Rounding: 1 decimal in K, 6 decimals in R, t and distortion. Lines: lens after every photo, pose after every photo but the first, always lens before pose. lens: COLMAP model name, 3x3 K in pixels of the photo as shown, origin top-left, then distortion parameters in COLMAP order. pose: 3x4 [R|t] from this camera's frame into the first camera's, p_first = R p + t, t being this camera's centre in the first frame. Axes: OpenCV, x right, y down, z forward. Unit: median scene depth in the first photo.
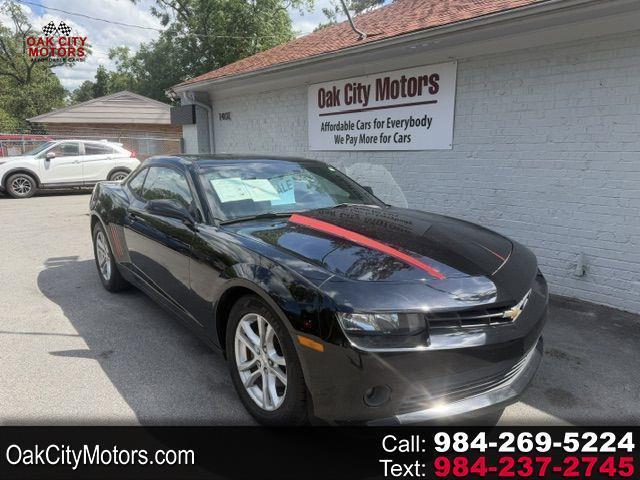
lens RADIAL K [[484.1, 0, 324.3], [0, 484.1, 247.6], [0, 0, 1]] dist [0.075016, -0.073557]
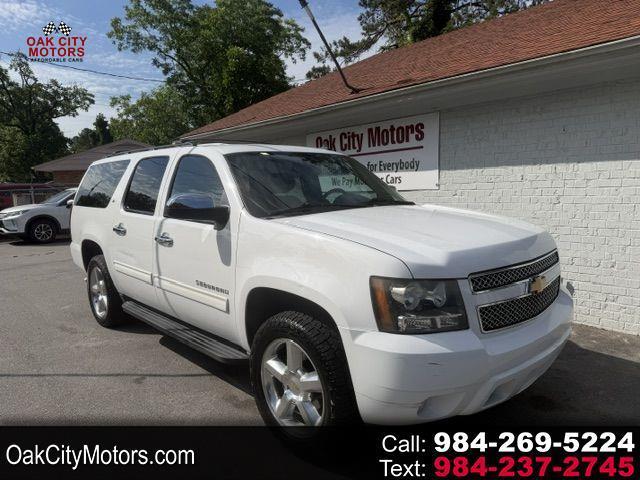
lens RADIAL K [[481.3, 0, 320.0], [0, 481.3, 240.0], [0, 0, 1]] dist [0.164822, -0.212513]
pose [[0.999450, -0.032907, -0.004031, -0.007725], [0.032430, 0.995656, -0.087275, 0.003575], [0.006885, 0.087096, 0.996176, -0.088872]]
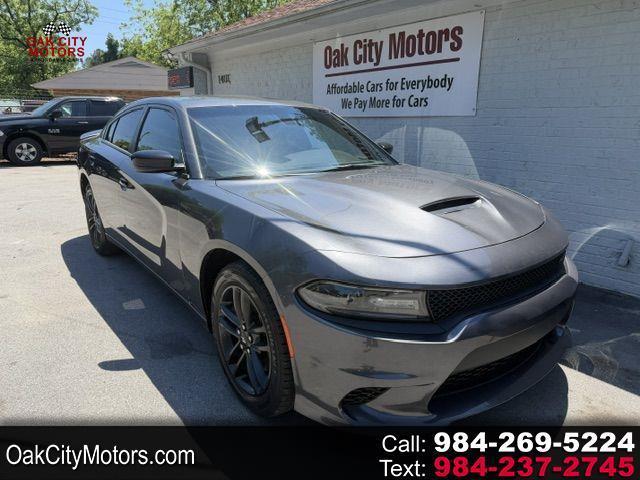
lens RADIAL K [[489.2, 0, 320.0], [0, 489.2, 240.0], [0, 0, 1]] dist [-0.000836, 0.031981]
pose [[0.999533, 0.016881, -0.025471, 0.009566], [-0.015814, 0.999014, 0.041496, -0.008856], [0.026147, -0.041074, 0.998814, 0.099857]]
